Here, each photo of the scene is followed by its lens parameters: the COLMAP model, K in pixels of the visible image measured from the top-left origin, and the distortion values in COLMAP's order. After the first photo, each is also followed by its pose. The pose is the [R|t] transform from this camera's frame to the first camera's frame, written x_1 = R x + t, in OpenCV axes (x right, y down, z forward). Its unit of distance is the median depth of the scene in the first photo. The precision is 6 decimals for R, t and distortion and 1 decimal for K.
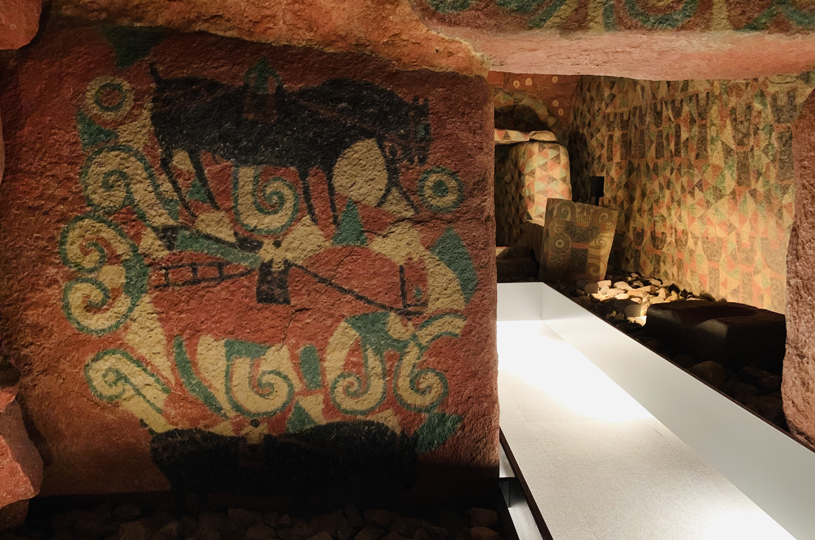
lens RADIAL K [[654.9, 0, 409.2], [0, 654.9, 278.4], [0, 0, 1]] dist [0.029912, -0.049840]
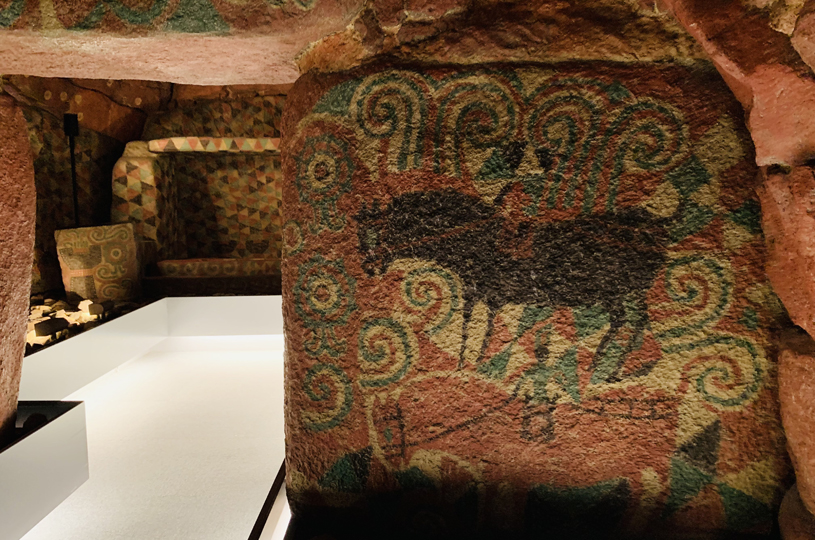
lens RADIAL K [[654.9, 0, 414.8], [0, 654.9, 268.6], [0, 0, 1]] dist [0.029912, -0.049840]
pose [[0.999632, 0.005478, -0.026583, 0.929014], [-0.006379, 0.999403, -0.033945, 0.001120], [0.026381, 0.034102, 0.999070, 0.060382]]
